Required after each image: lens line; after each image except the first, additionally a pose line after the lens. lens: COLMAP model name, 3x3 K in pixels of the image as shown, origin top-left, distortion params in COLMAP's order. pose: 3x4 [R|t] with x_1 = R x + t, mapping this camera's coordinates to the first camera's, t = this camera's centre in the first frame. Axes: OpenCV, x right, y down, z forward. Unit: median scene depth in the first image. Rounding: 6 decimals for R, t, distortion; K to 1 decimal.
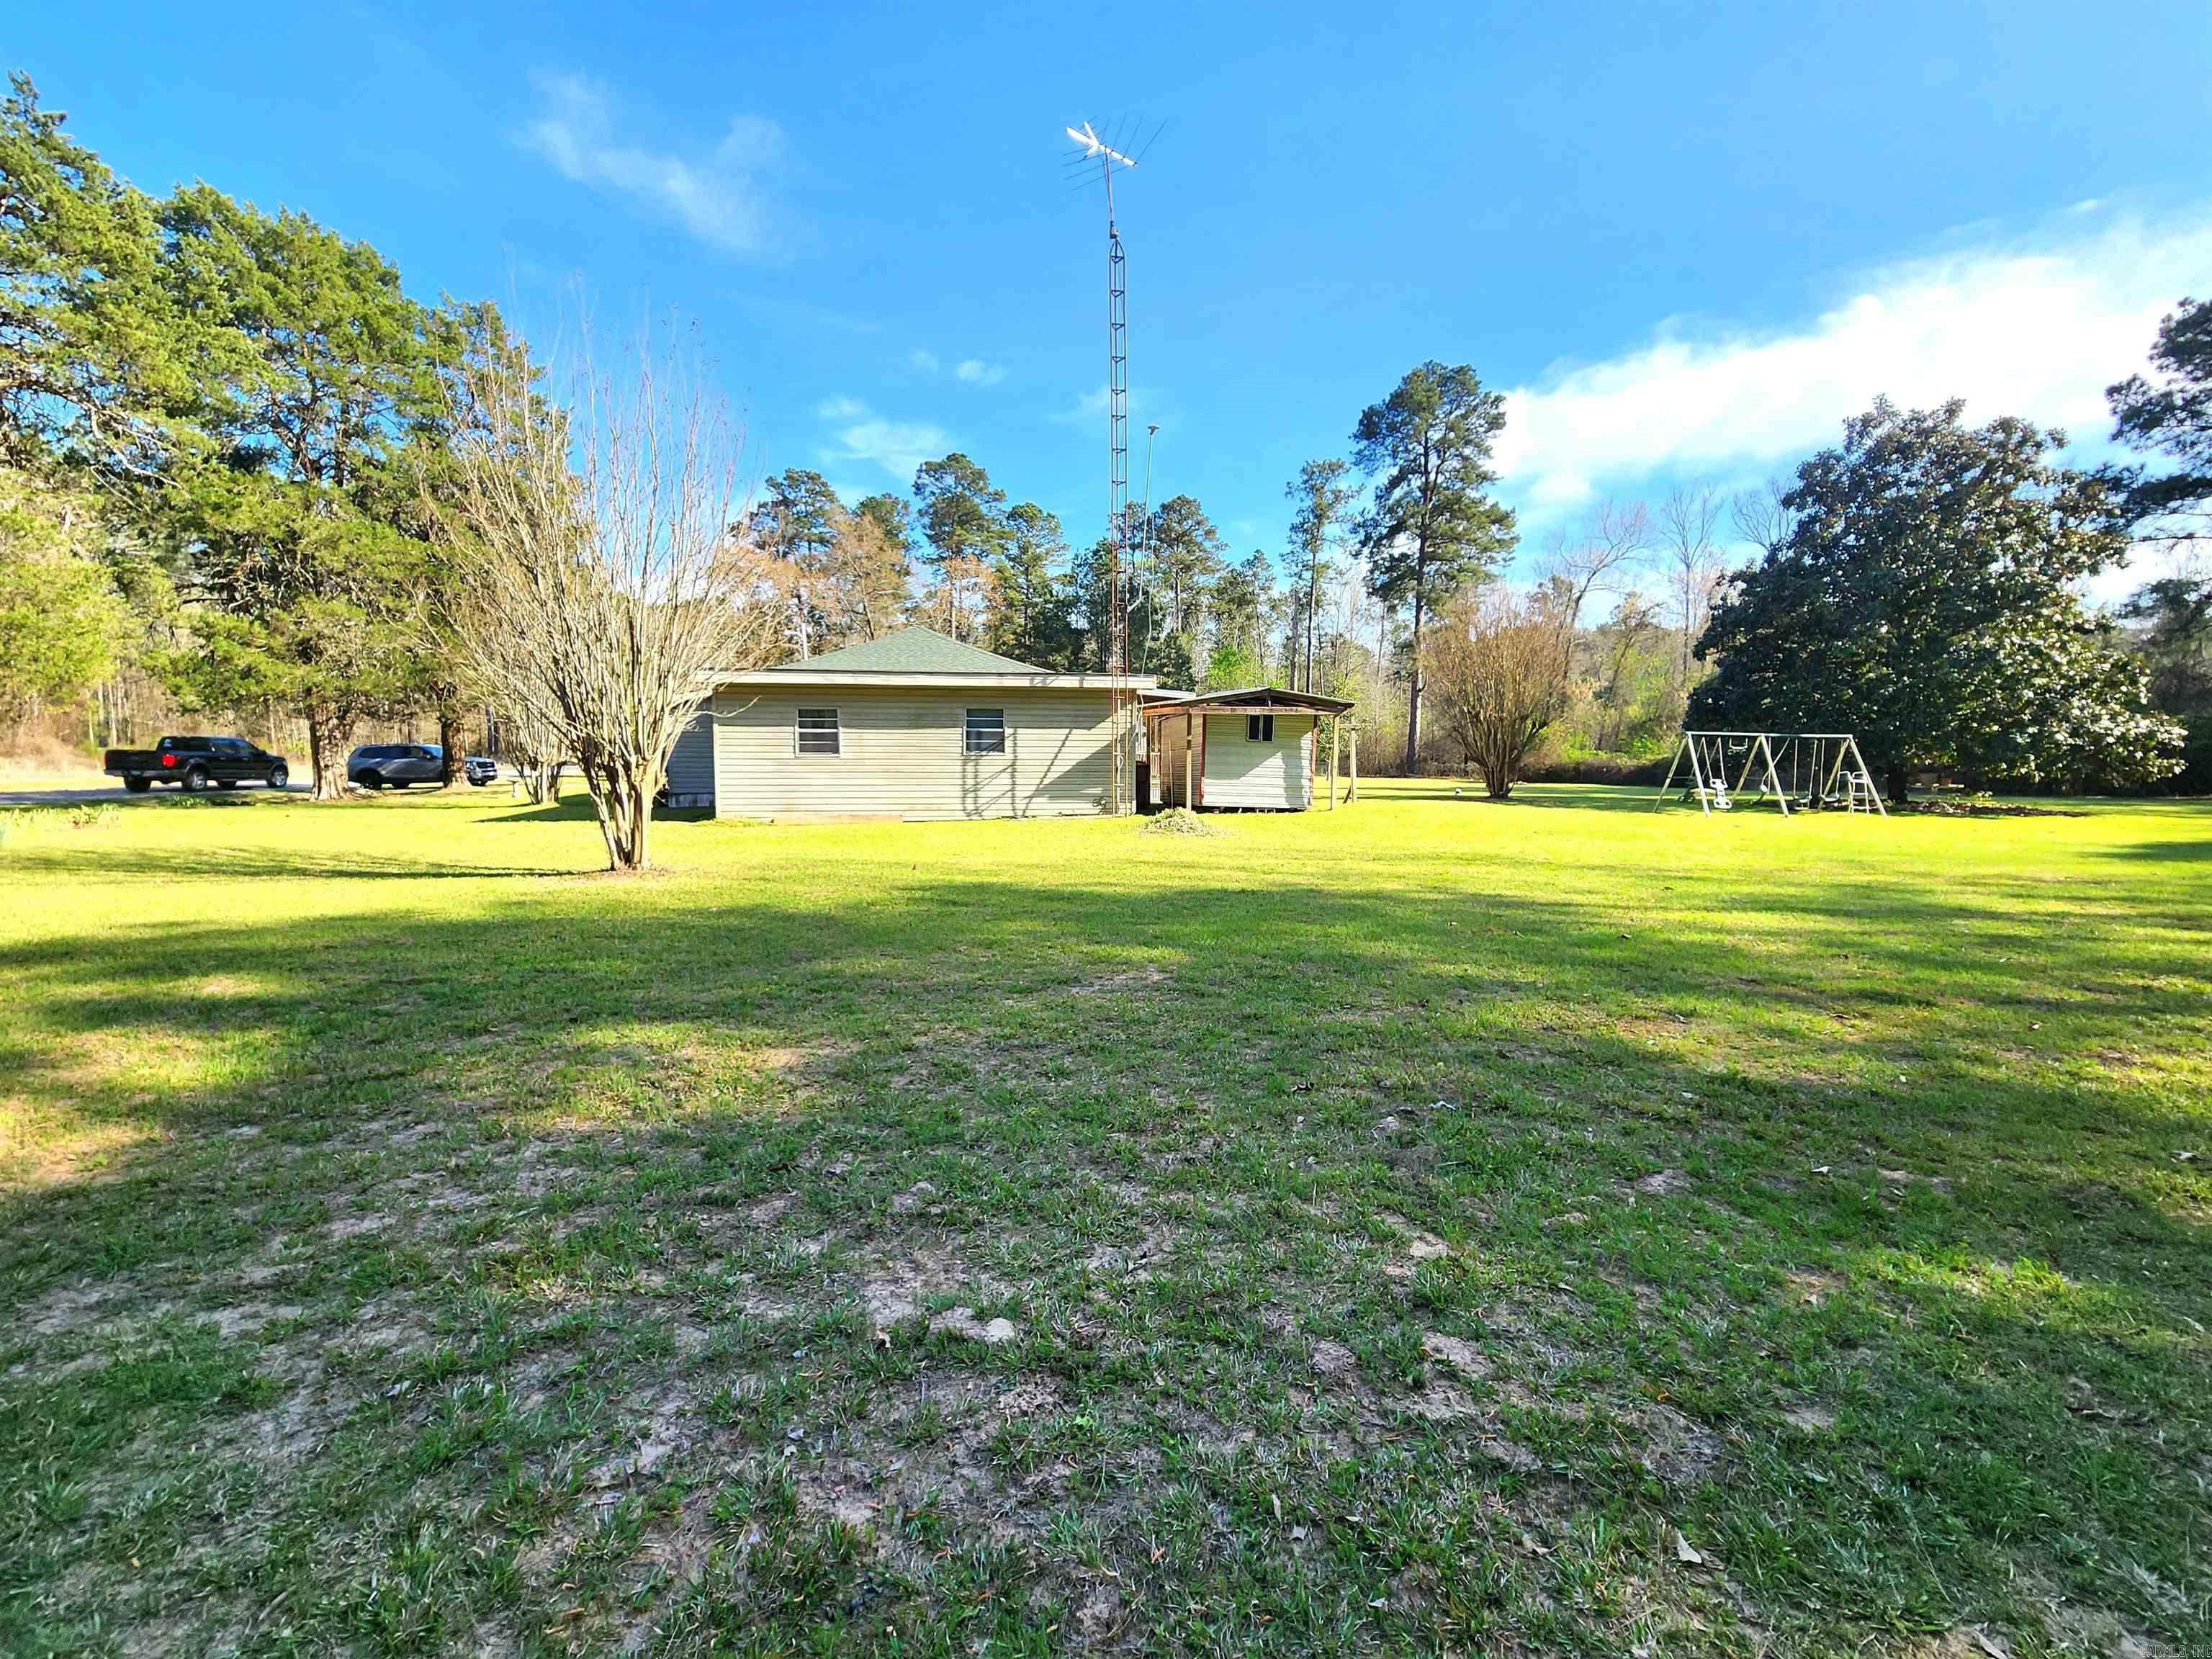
lens RADIAL K [[888.3, 0, 1112.9], [0, 888.3, 830.8], [0, 0, 1]] dist [0.002718, 0.000426]
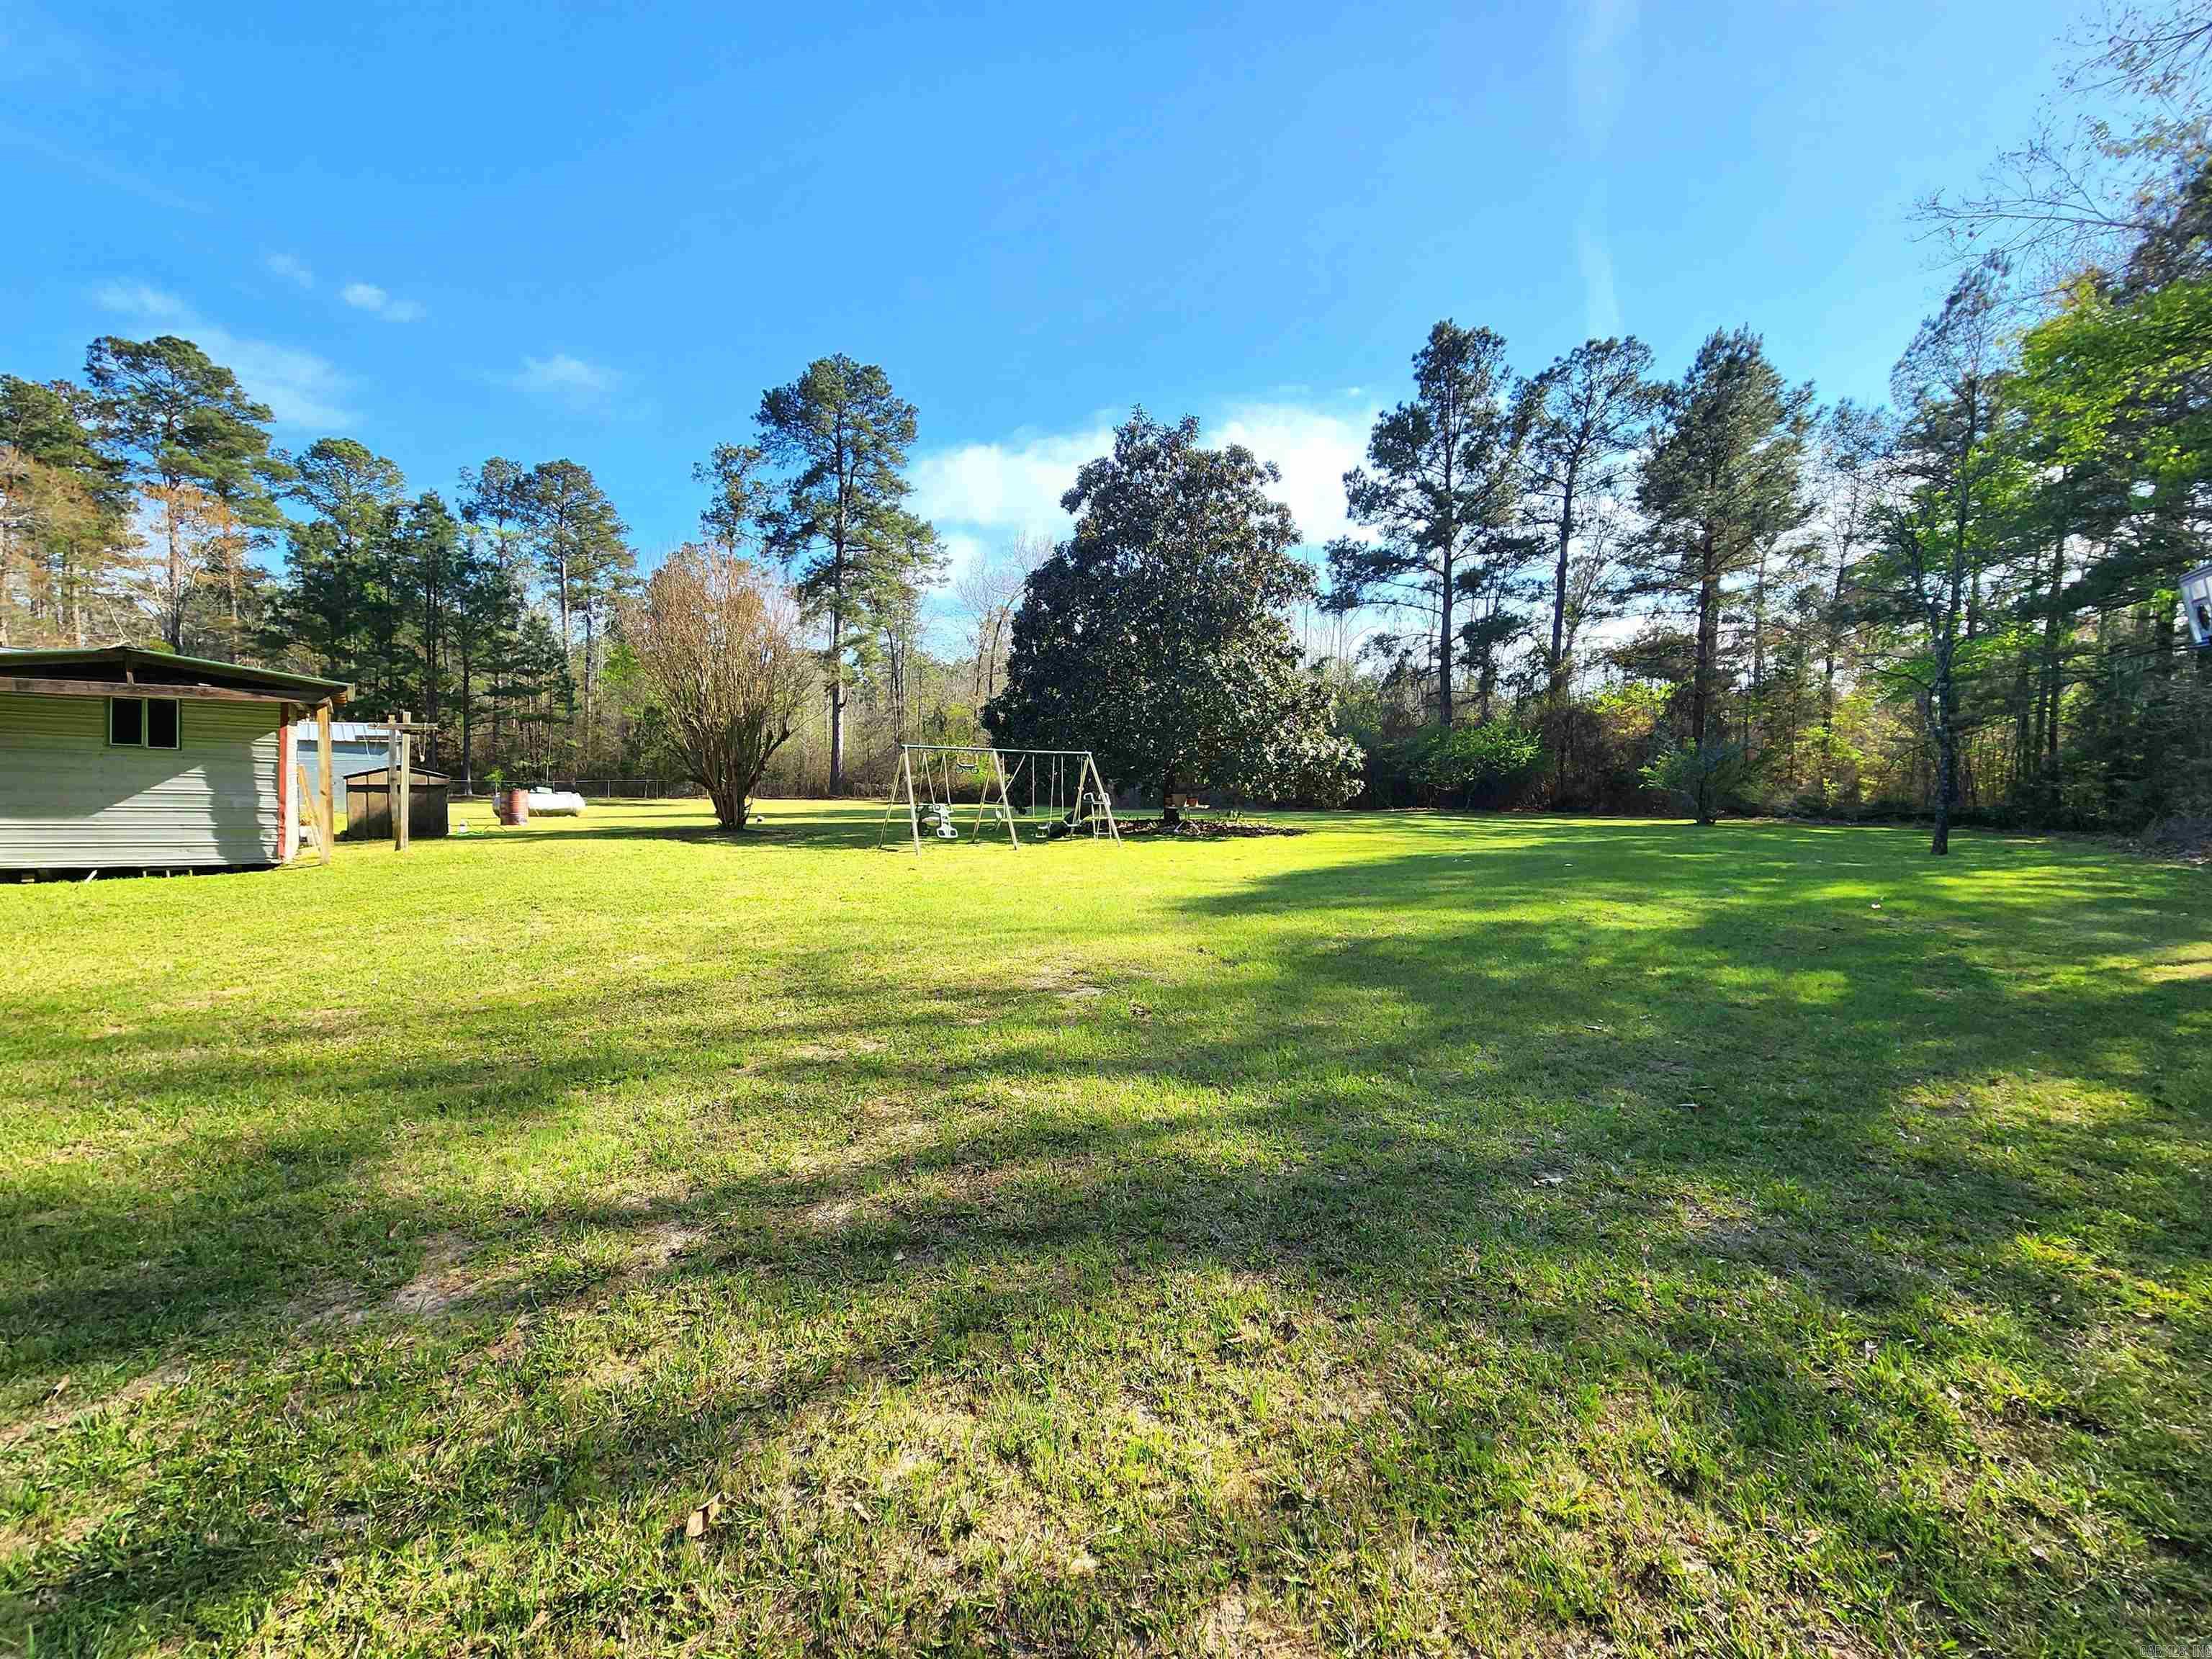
lens RADIAL K [[888.3, 0, 1100.2], [0, 888.3, 835.4], [0, 0, 1]] dist [0.002718, 0.000426]
pose [[0.869459, -0.031205, 0.493019, 0.127312], [0.040618, 0.999139, -0.008393, -0.005523], [-0.492333, 0.027323, 0.869978, 0.073382]]
